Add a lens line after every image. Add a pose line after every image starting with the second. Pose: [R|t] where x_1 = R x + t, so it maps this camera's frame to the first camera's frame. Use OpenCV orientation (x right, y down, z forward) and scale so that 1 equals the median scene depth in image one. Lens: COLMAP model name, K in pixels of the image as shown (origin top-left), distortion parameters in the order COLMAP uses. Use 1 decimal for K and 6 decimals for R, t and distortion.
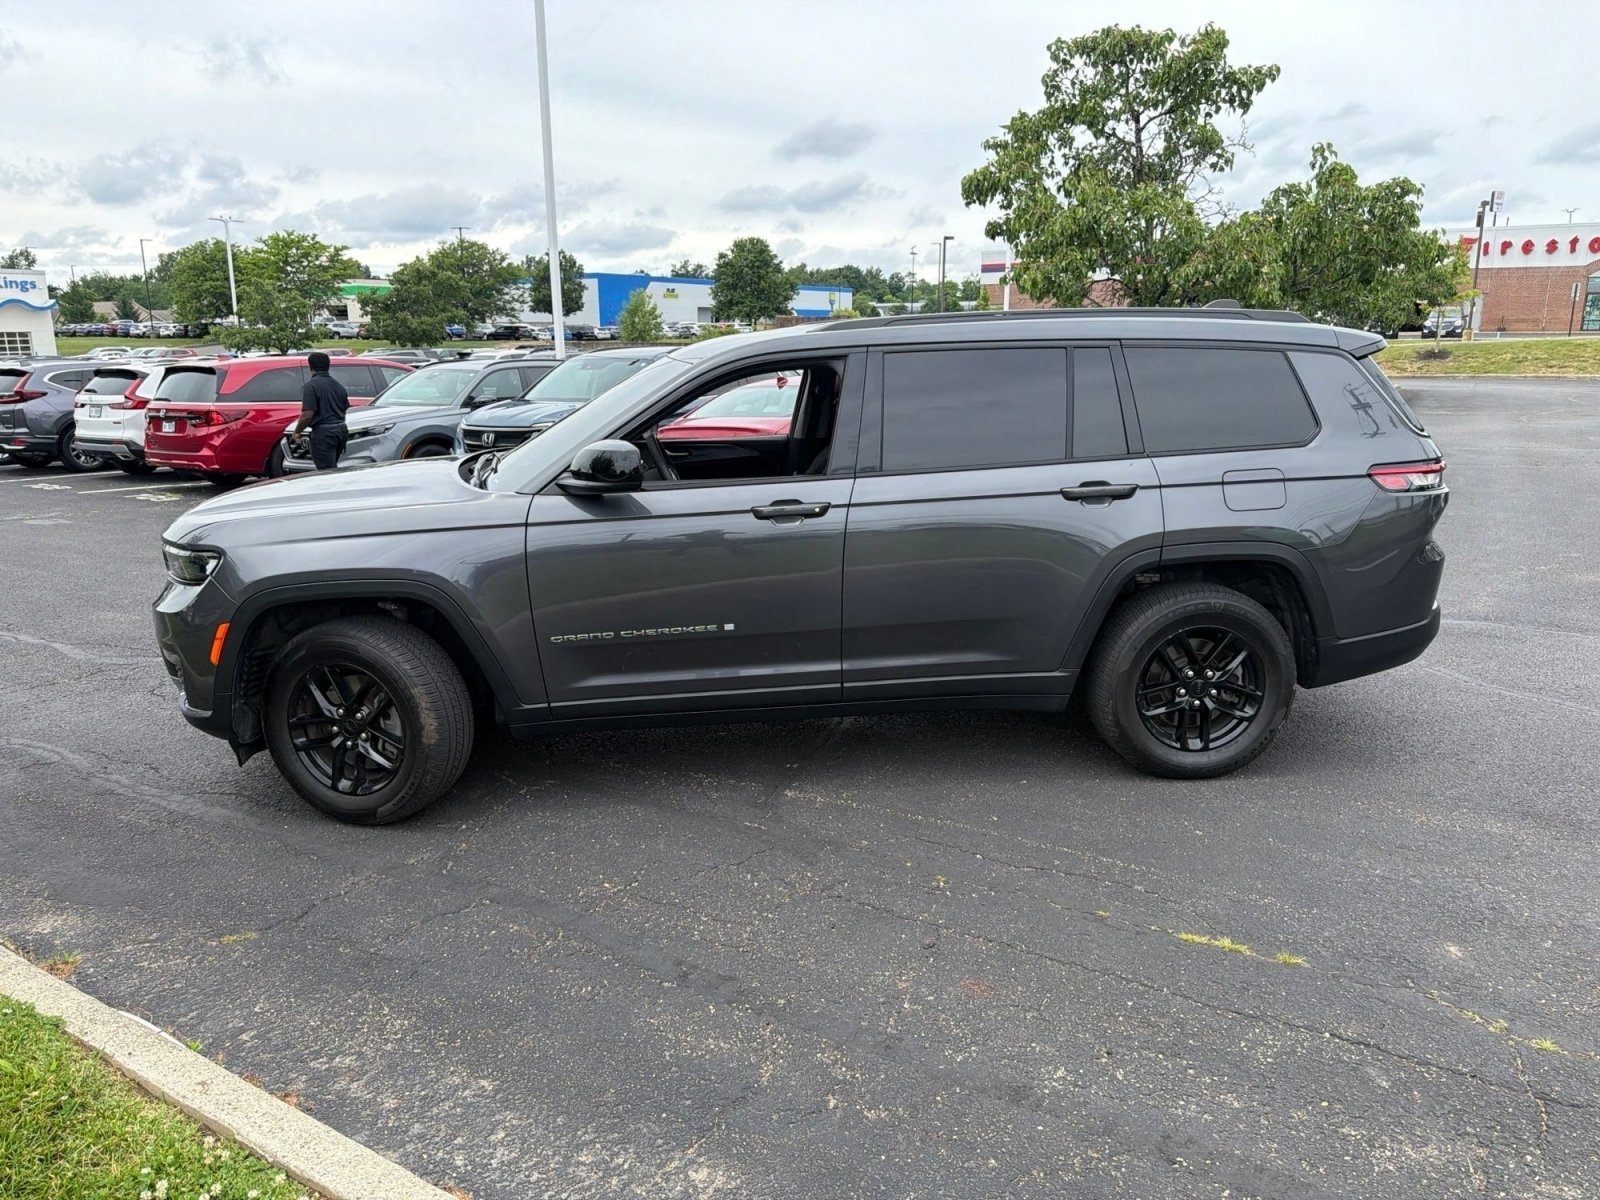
lens RADIAL K [[1158.1, 0, 781.5], [0, 1158.1, 599.8], [0, 0, 1]] dist [0.050066, -0.055100]
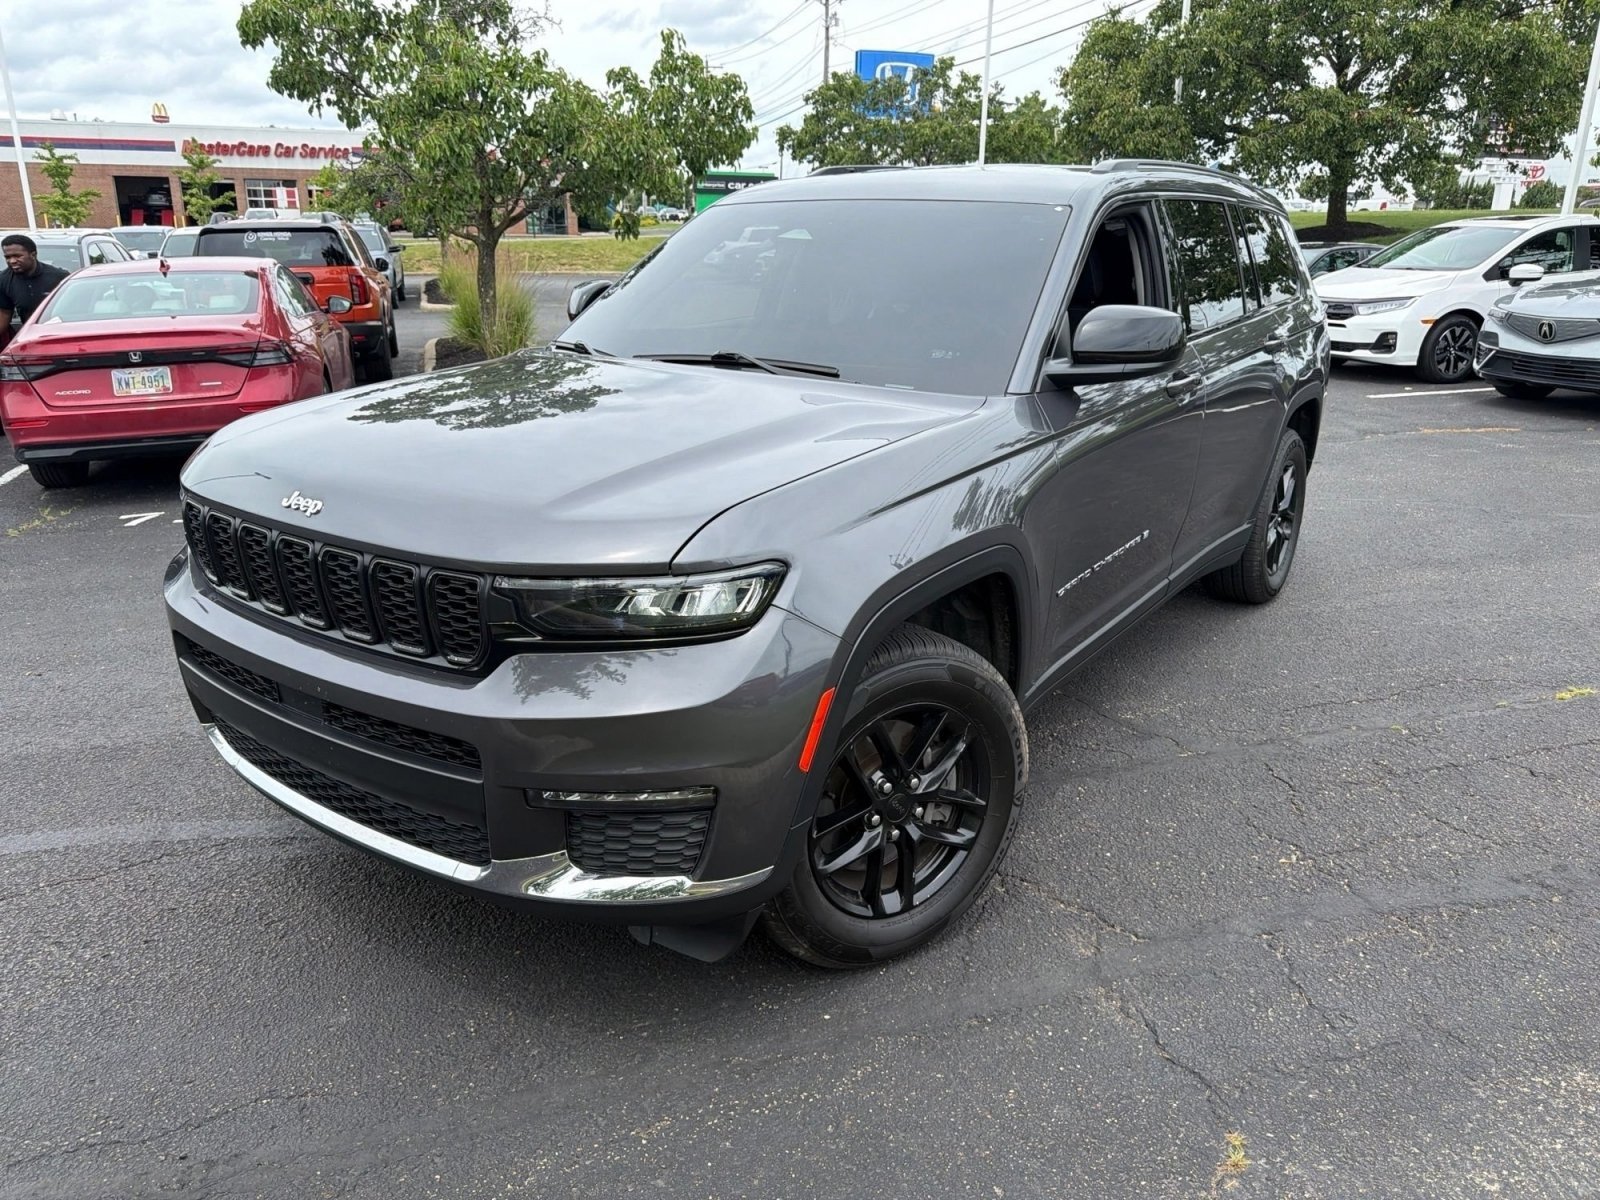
lens RADIAL K [[1165.4, 0, 804.9], [0, 1165.4, 591.9], [0, 0, 1]] dist [0.006942, -0.010885]
pose [[0.637358, -0.213424, 0.740422, -0.296540], [0.159021, 0.976625, 0.144623, -0.034245], [-0.753981, 0.025567, 0.656399, 0.228979]]
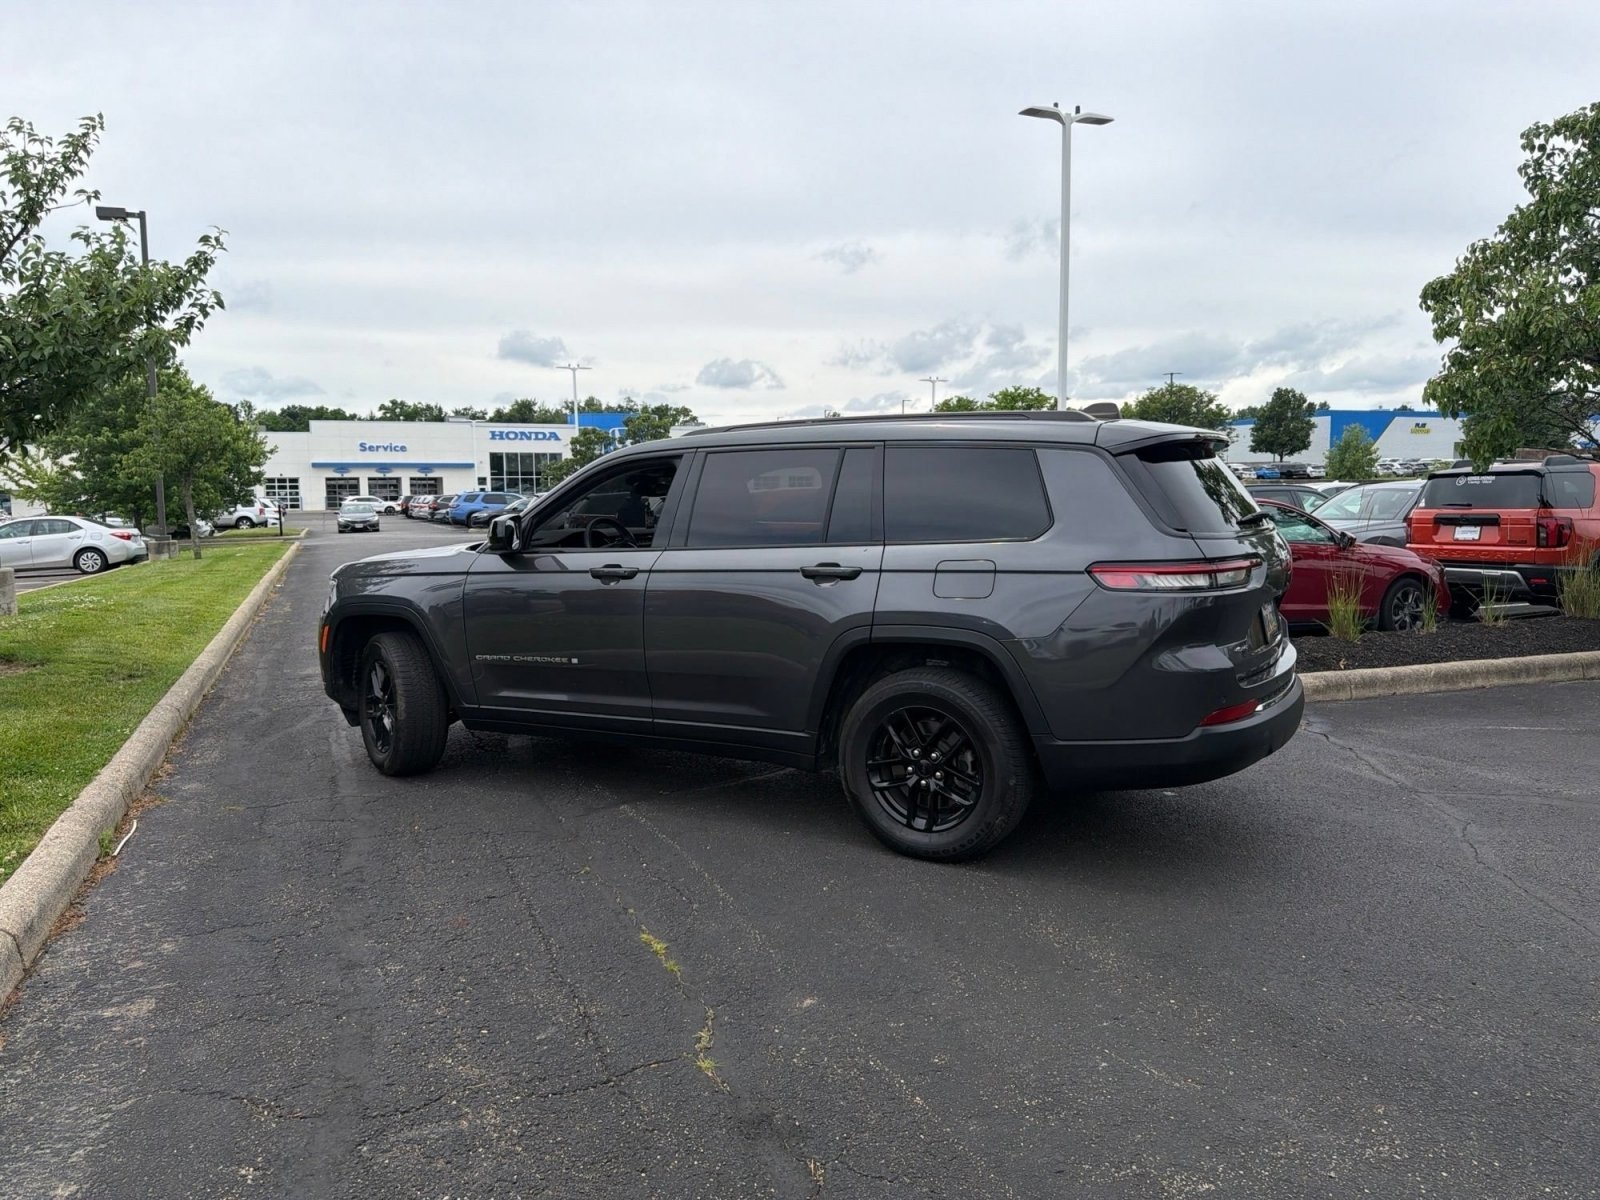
lens RADIAL K [[1144.0, 0, 784.2], [0, 1144.0, 582.9], [0, 0, 1]] dist [0.135894, -0.204337]
pose [[0.814290, 0.054781, -0.577867, 0.316477], [-0.130901, 0.987222, -0.090870, 0.008546], [0.565506, 0.149638, 0.811056, 0.028165]]
